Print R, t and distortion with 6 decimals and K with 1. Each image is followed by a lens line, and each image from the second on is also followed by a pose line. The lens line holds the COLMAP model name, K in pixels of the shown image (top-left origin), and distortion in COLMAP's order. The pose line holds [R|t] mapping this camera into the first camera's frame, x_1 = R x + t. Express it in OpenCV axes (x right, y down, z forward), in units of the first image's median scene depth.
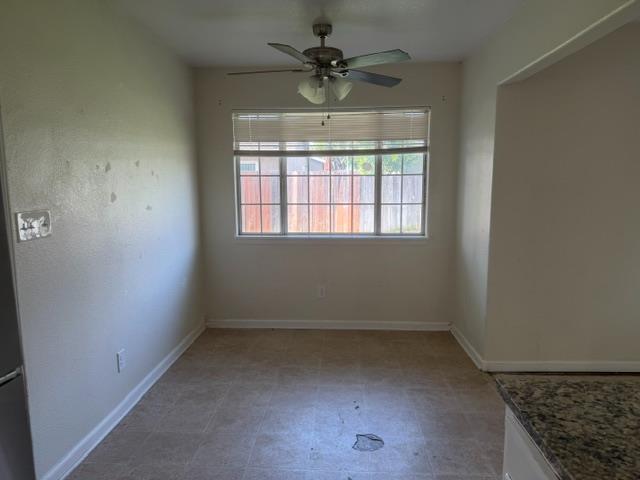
lens RADIAL K [[450.3, 0, 320.0], [0, 450.3, 240.0], [0, 0, 1]] dist [0.052576, -0.069255]
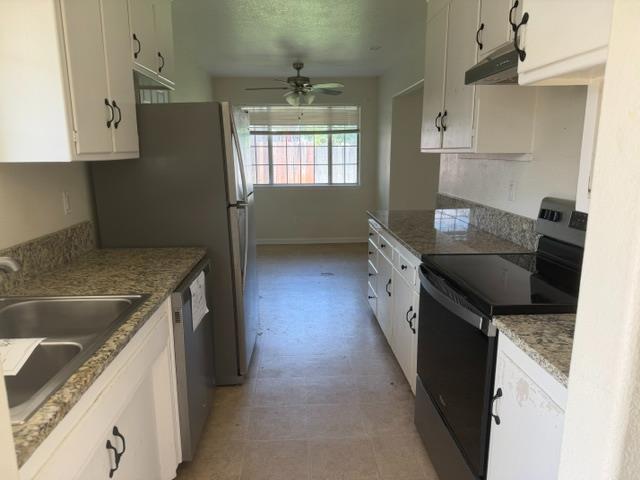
lens RADIAL K [[450.3, 0, 320.0], [0, 450.3, 240.0], [0, 0, 1]] dist [0.052576, -0.069255]
pose [[0.994380, -0.024732, 0.102942, -0.082862], [0.018045, 0.997696, 0.065397, 0.085492], [-0.104322, -0.063172, 0.992535, -0.634070]]
